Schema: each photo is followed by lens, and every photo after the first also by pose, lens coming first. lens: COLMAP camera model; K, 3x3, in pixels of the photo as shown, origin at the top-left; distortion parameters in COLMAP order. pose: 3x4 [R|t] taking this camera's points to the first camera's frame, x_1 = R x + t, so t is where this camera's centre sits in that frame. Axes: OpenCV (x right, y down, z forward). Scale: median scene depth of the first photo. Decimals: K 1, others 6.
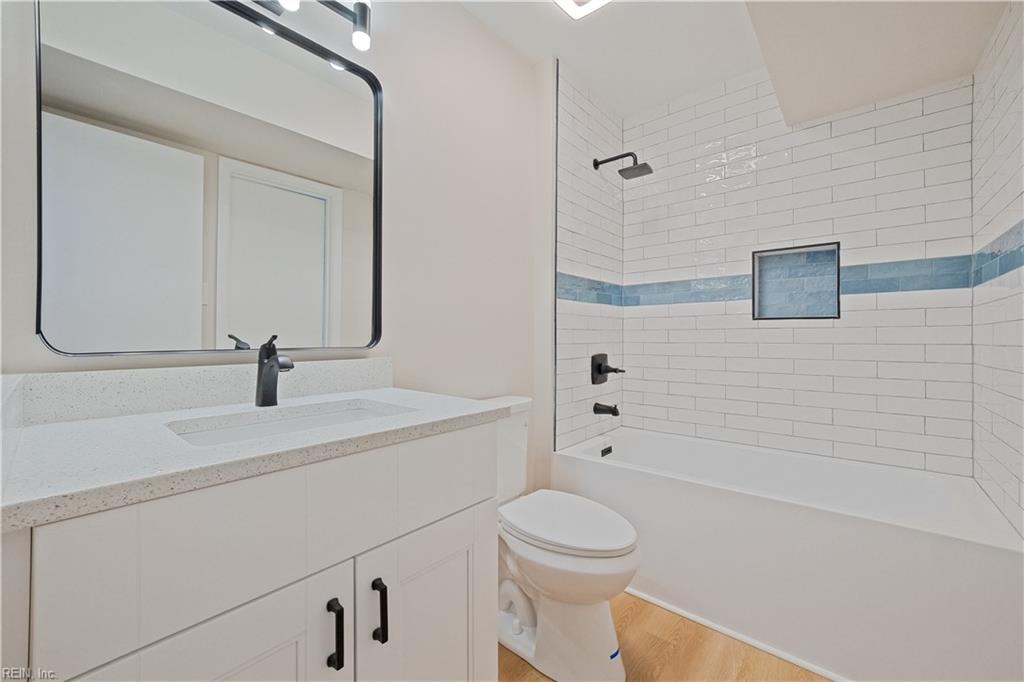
lens RADIAL K [[411.4, 0, 551.4], [0, 411.4, 339.7], [0, 0, 1]] dist [0.034051, -0.011476]
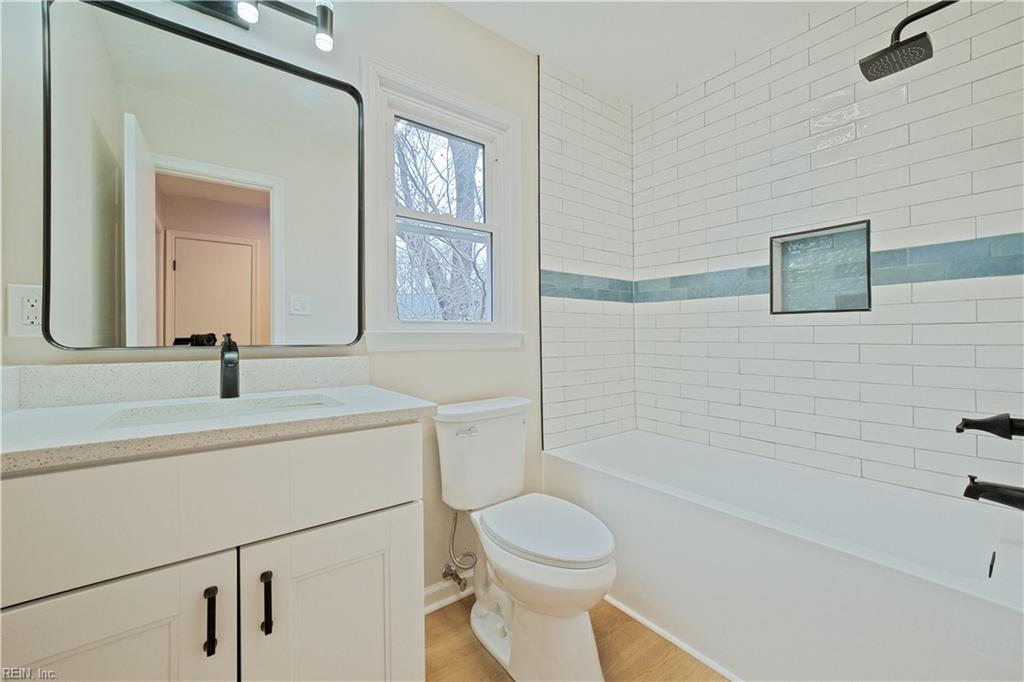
lens RADIAL K [[411.4, 0, 551.4], [0, 411.4, 339.7], [0, 0, 1]] dist [0.034051, -0.011476]
pose [[0.983136, 0.002894, -0.182852, 0.215440], [-0.002352, 0.999992, 0.003183, -0.000318], [0.182860, -0.002700, 0.983135, 0.053907]]
